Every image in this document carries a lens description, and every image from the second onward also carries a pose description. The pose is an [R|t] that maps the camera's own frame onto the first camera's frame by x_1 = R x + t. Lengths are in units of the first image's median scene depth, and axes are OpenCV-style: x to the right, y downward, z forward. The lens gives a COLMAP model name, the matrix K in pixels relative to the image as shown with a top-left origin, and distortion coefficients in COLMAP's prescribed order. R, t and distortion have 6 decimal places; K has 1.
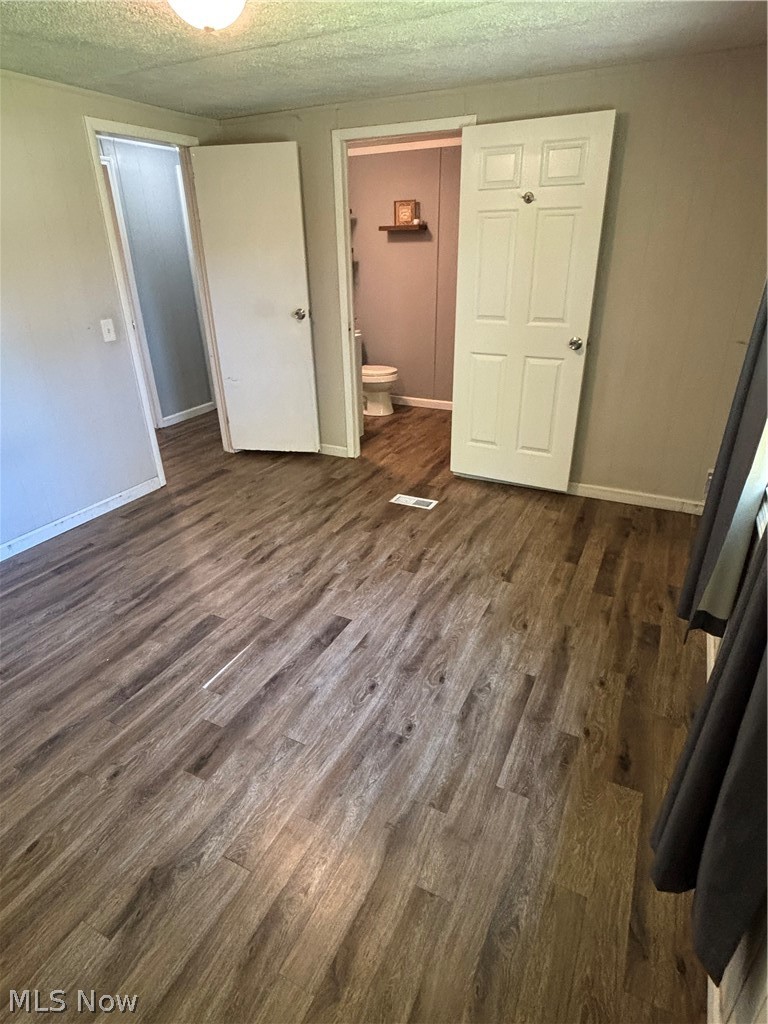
lens RADIAL K [[559.5, 0, 383.5], [0, 559.5, 513.6], [0, 0, 1]] dist [-0.005695, -0.002970]
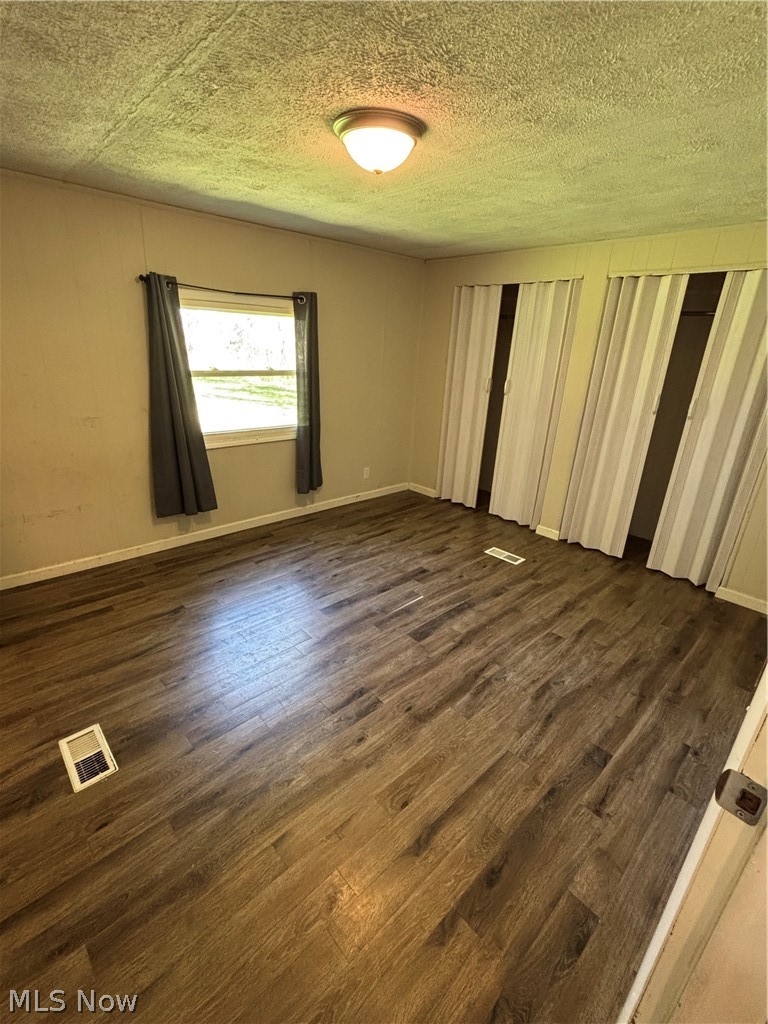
lens RADIAL K [[458.3, 0, 382.0], [0, 458.3, 516.0], [0, 0, 1]] dist [0.016284, -0.002281]
pose [[-0.937235, -0.156285, 0.311715, -0.551235], [0.117461, 0.700192, 0.704226, -0.798203], [-0.328320, 0.696639, -0.637887, 1.612821]]
